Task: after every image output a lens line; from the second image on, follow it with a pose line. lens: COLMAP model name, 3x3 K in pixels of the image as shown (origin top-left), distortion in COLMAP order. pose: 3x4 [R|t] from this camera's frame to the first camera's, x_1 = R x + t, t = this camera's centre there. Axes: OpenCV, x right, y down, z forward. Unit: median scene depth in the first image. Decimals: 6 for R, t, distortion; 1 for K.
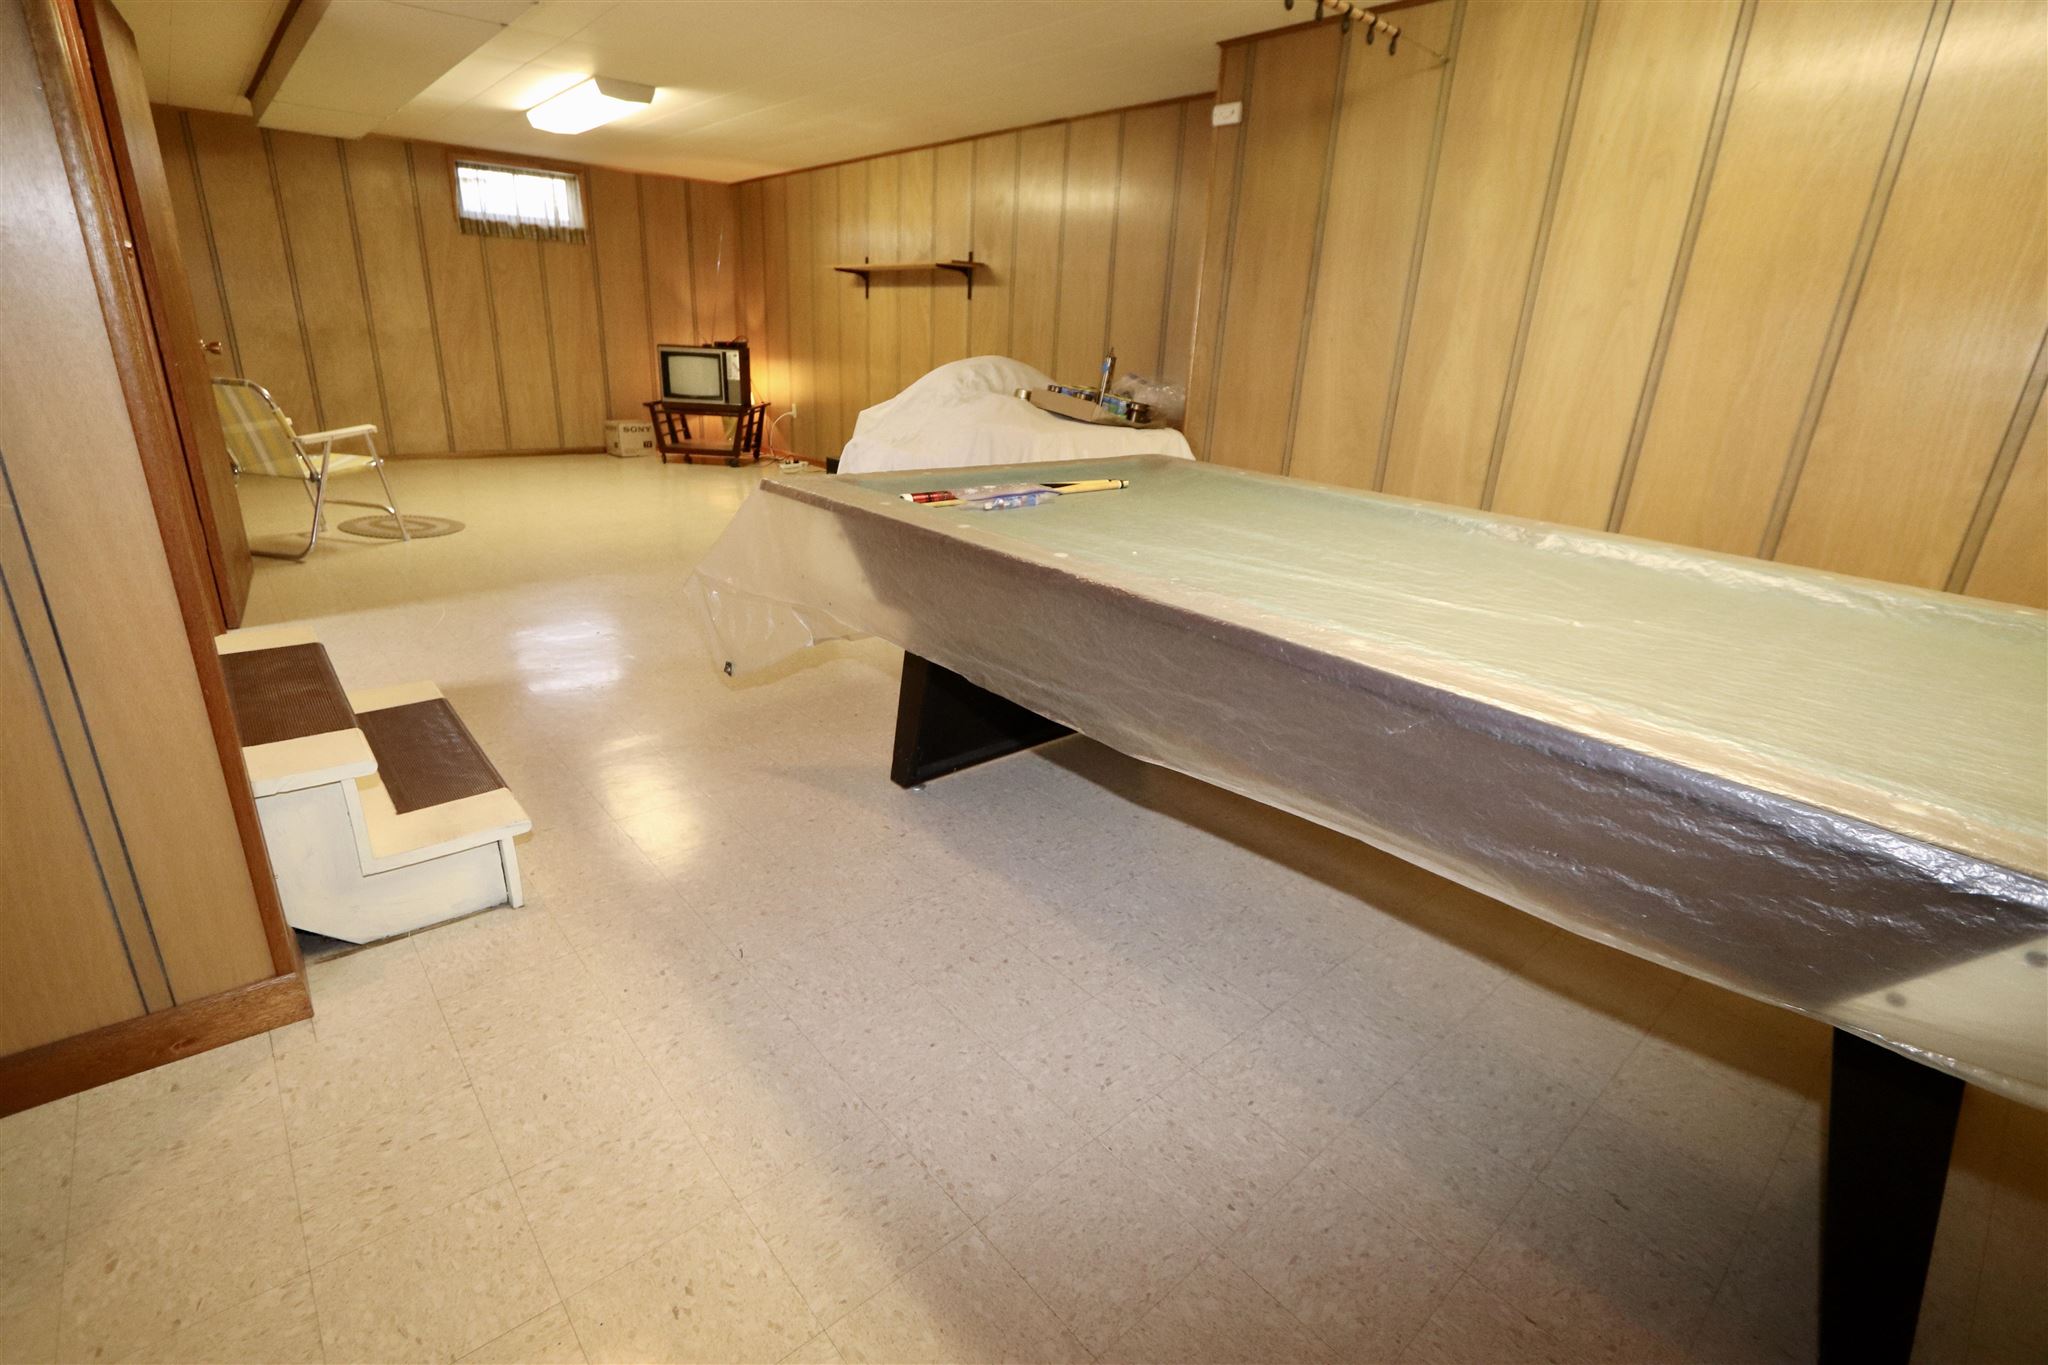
lens RADIAL K [[936.8, 0, 1026.1], [0, 936.8, 684.0], [0, 0, 1]] dist [-0.018522, 0.004463]
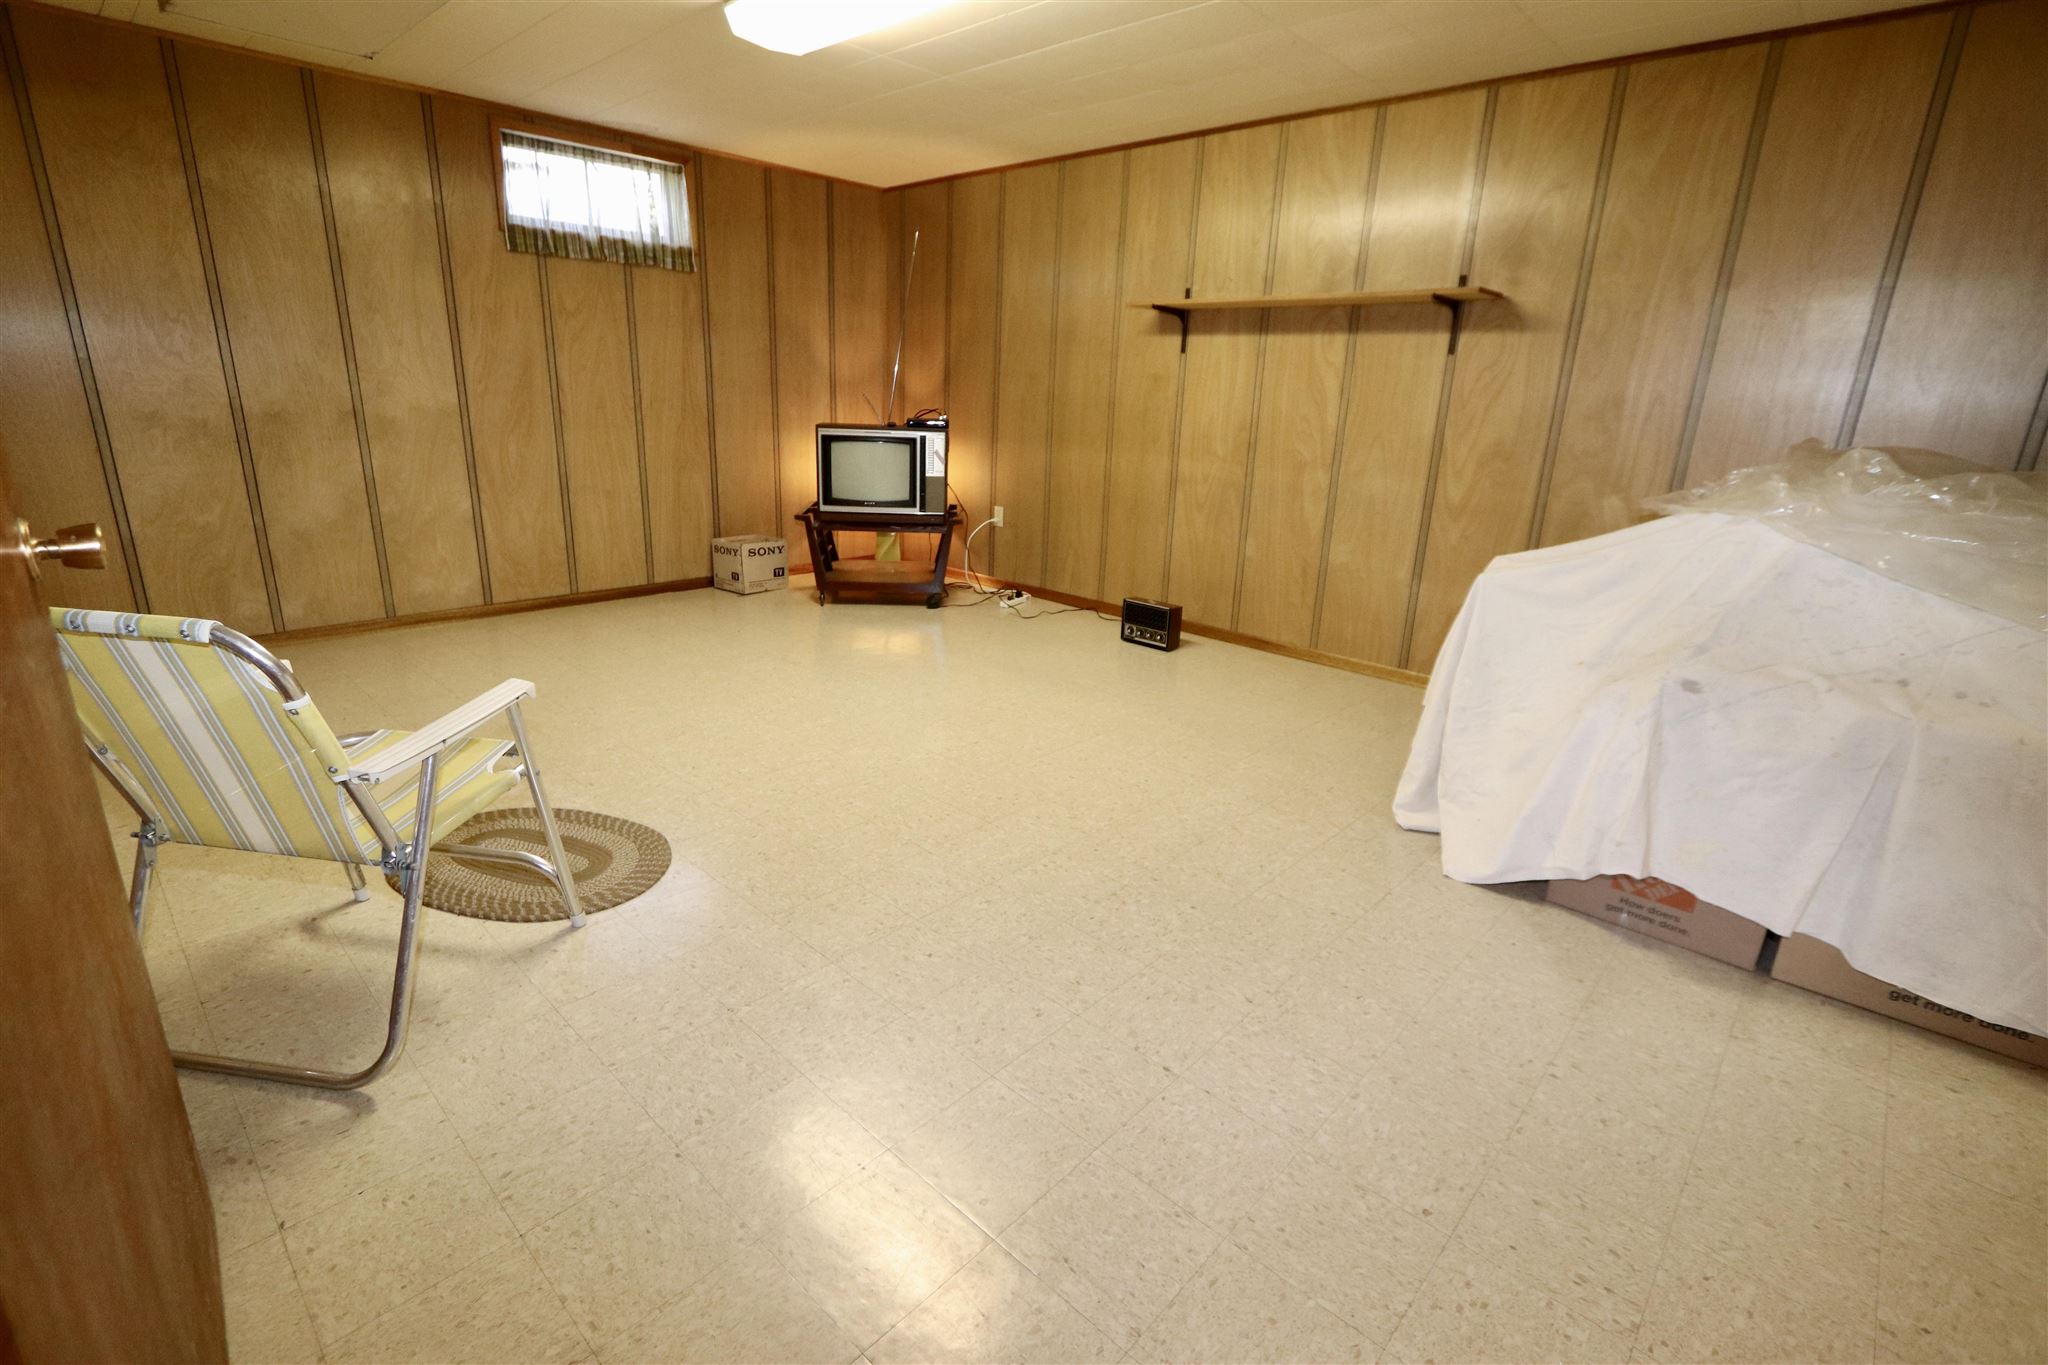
lens RADIAL K [[936.8, 0, 1021.3], [0, 936.8, 683.1], [0, 0, 1]] dist [-0.018522, 0.004463]
pose [[0.994953, -0.041386, 0.091413, -0.332355], [0.045884, 0.997809, -0.047665, -0.155576], [-0.089240, 0.051619, 0.994672, 0.370674]]
